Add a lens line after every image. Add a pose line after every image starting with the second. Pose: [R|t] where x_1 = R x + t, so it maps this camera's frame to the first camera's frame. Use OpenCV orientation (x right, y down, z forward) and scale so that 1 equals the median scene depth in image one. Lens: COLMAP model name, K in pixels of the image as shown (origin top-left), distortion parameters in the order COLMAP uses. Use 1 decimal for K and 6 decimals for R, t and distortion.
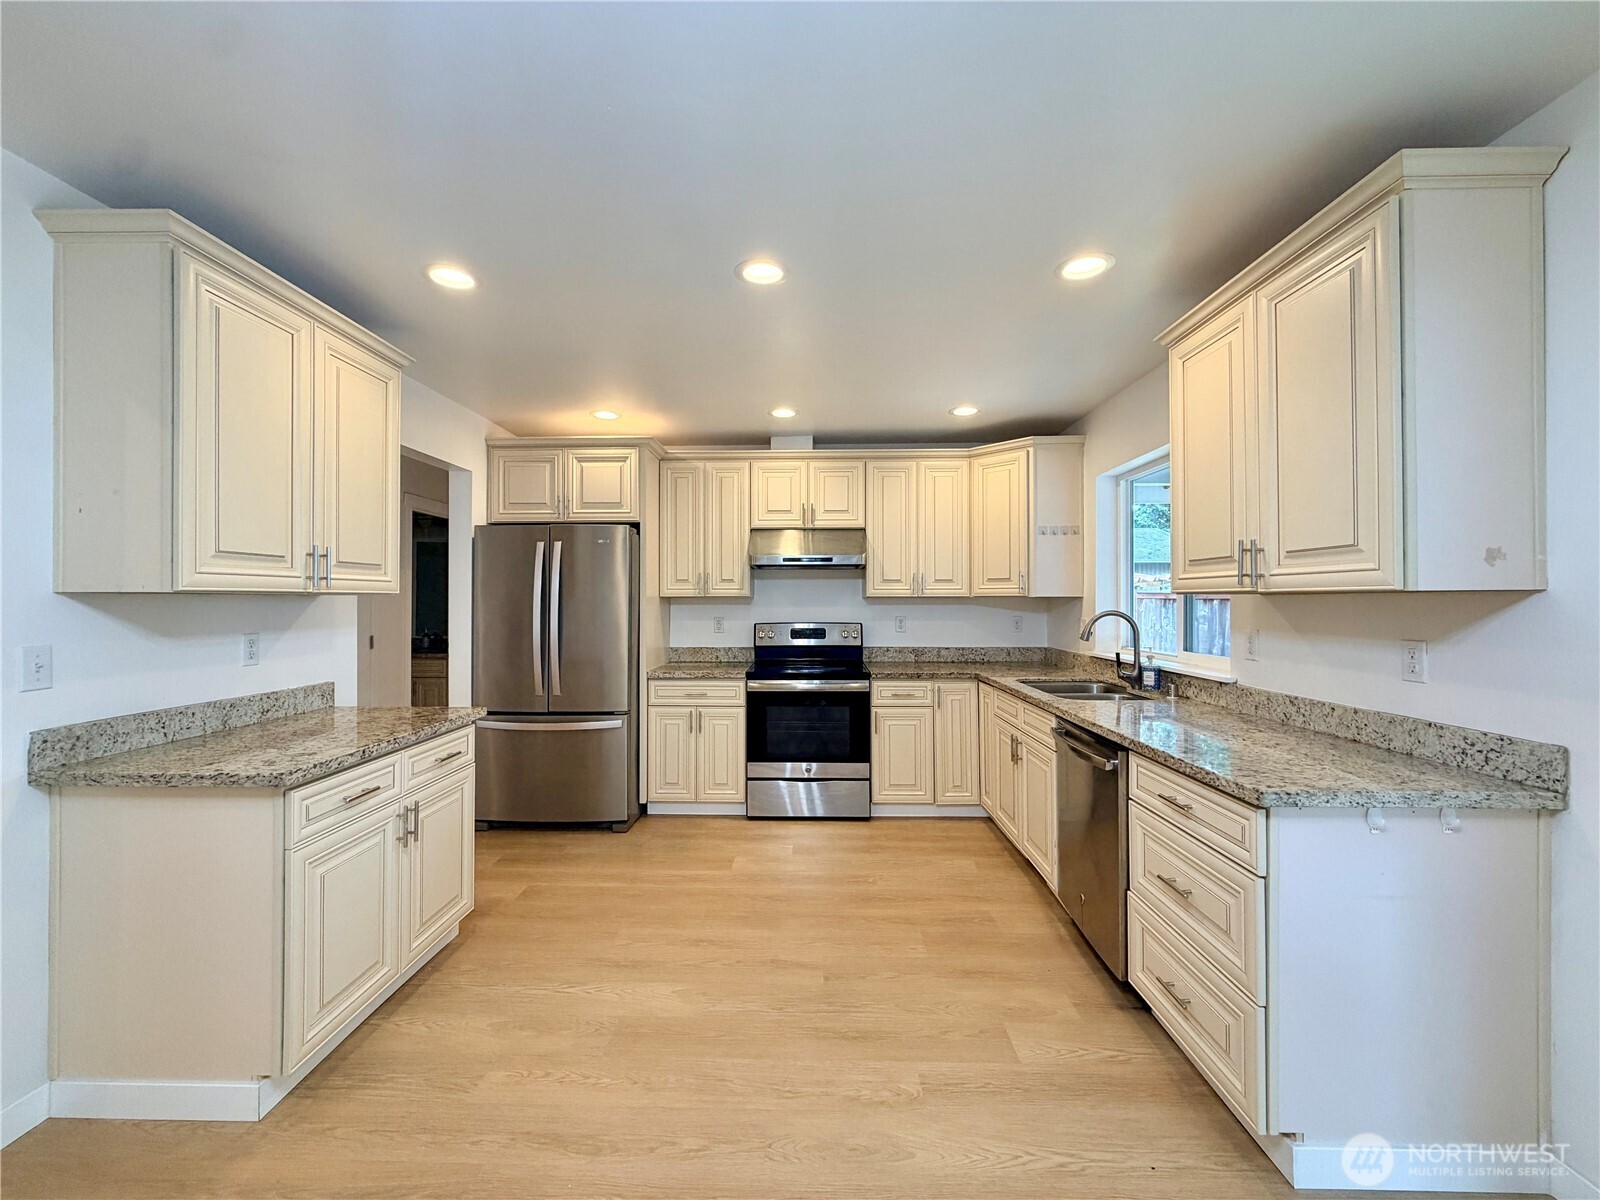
lens RADIAL K [[637.4, 0, 793.7], [0, 637.4, 598.4], [0, 0, 1]] dist [0.001148, 0.000168]
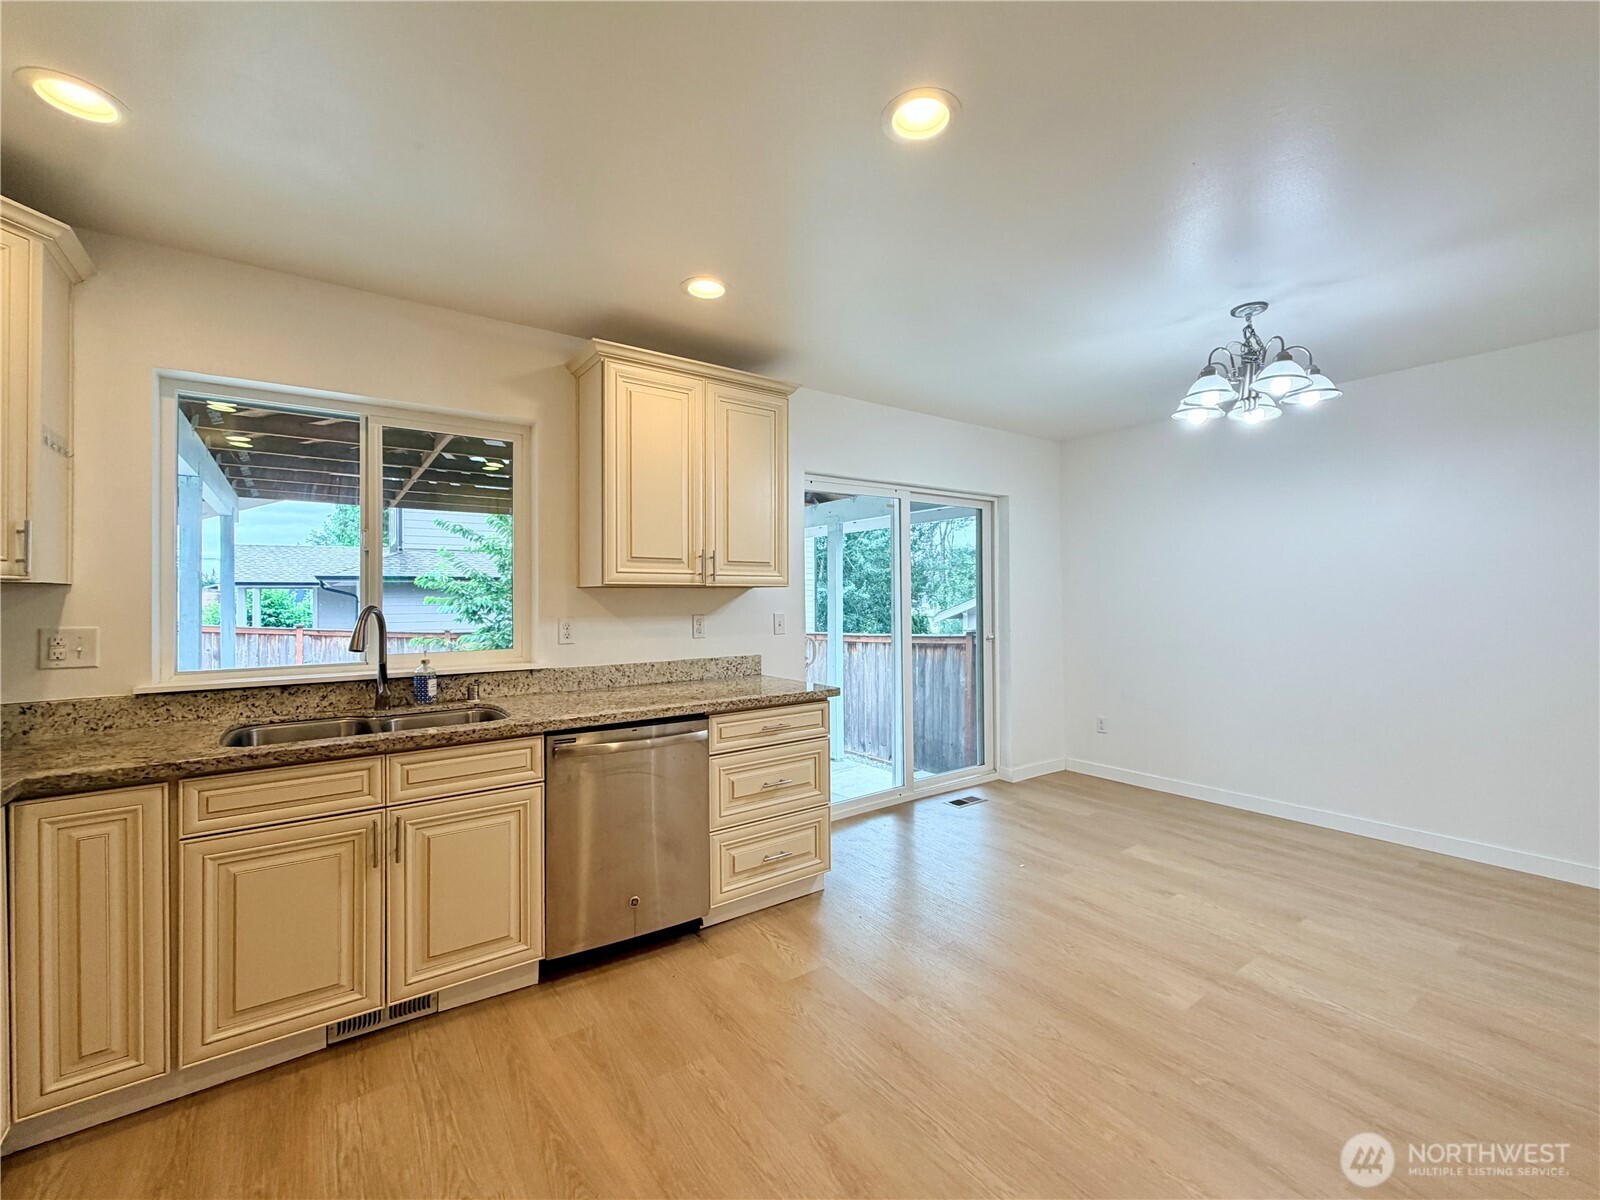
lens RADIAL K [[670.9, 0, 795.9], [0, 670.9, 591.4], [0, 0, 1]] dist [-0.000011, 0.000051]
pose [[-0.605330, 0.011607, 0.795890, -0.326413], [0.003572, 0.999923, -0.011866, 0.011615], [-0.795967, -0.004340, -0.605325, 0.924877]]
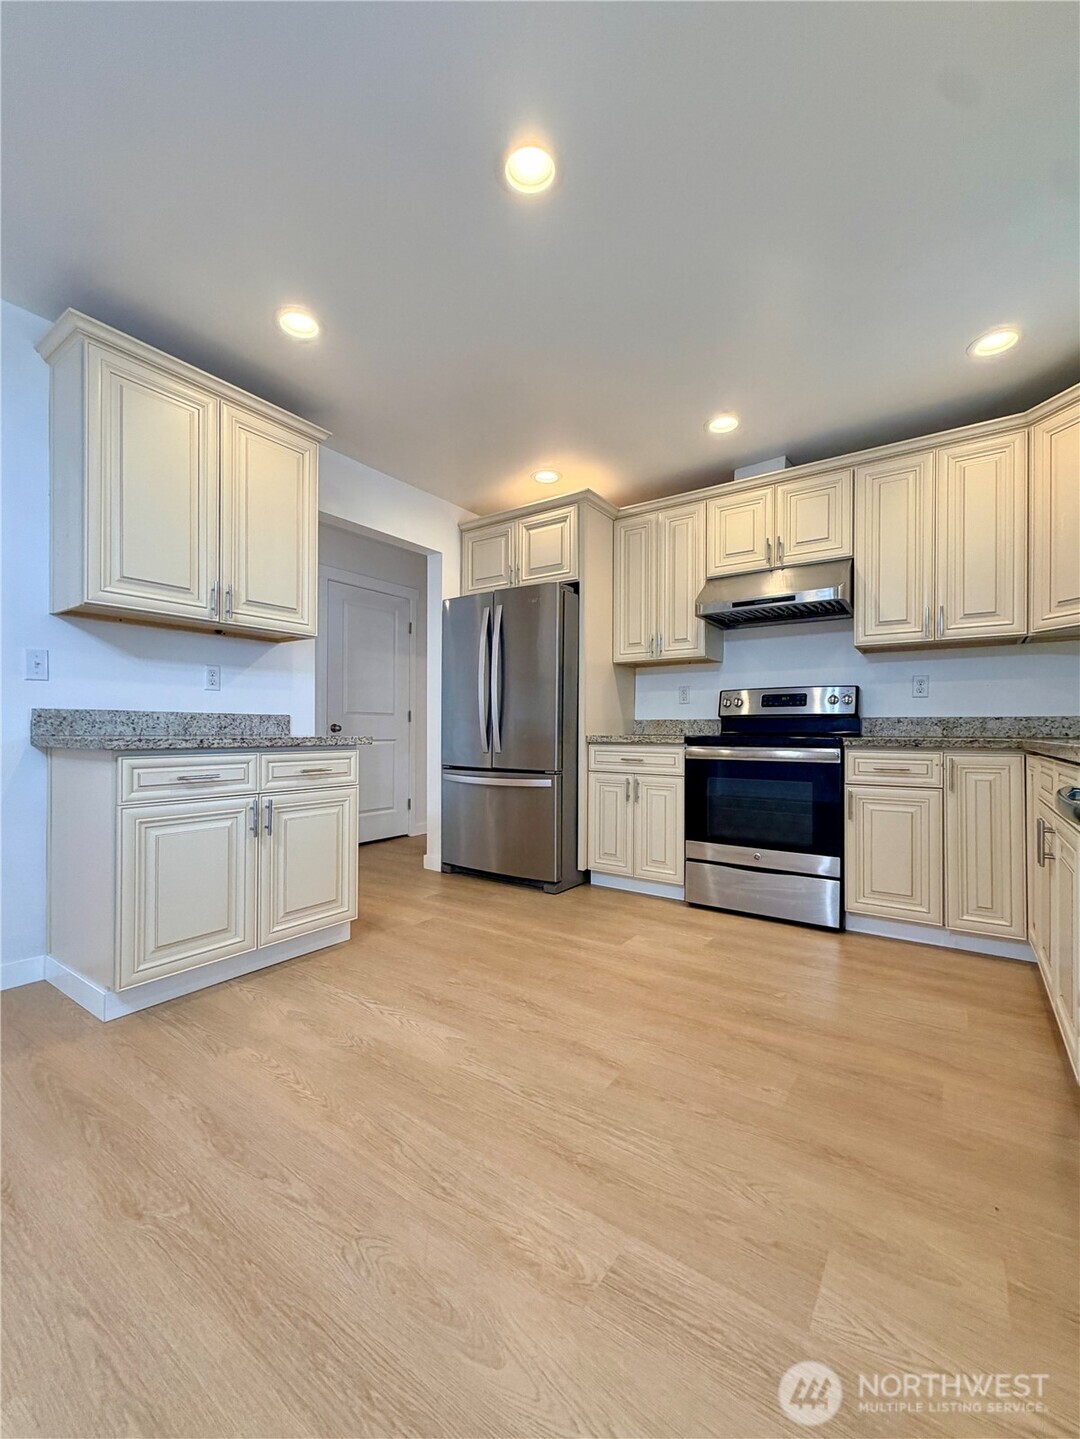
lens RADIAL K [[590.5, 0, 542.4], [0, 590.5, 729.4], [0, 0, 1]] dist [0.000998, 0.000247]
pose [[0.833887, 0.004422, -0.551918, 0.223880], [-0.002892, 0.999989, 0.003643, 0.110288], [0.551928, -0.001442, 0.833891, 0.232010]]
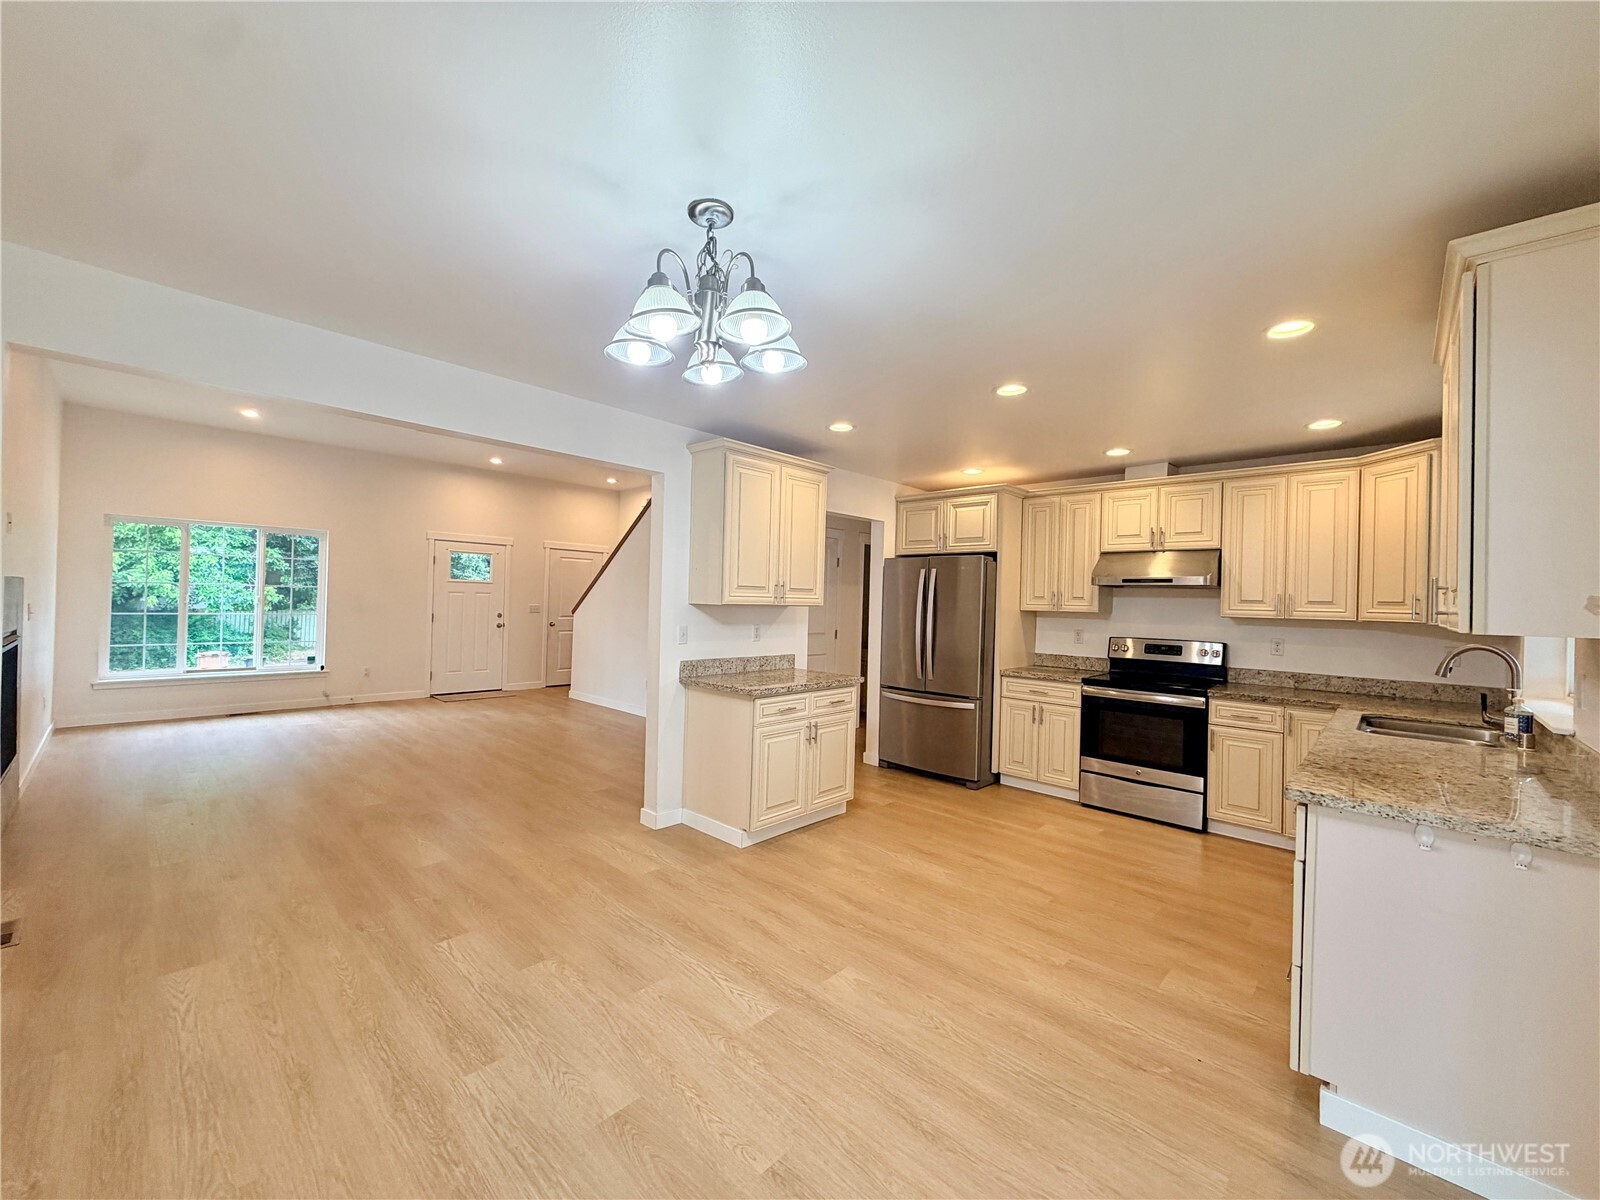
lens RADIAL K [[637.4, 0, 793.7], [0, 637.4, 598.4], [0, 0, 1]] dist [0.001148, 0.000168]
pose [[0.743098, 0.018689, -0.668922, 0.330079], [-0.024408, 0.999702, 0.000816, -0.018394], [0.668737, 0.015721, 0.743332, -0.230399]]
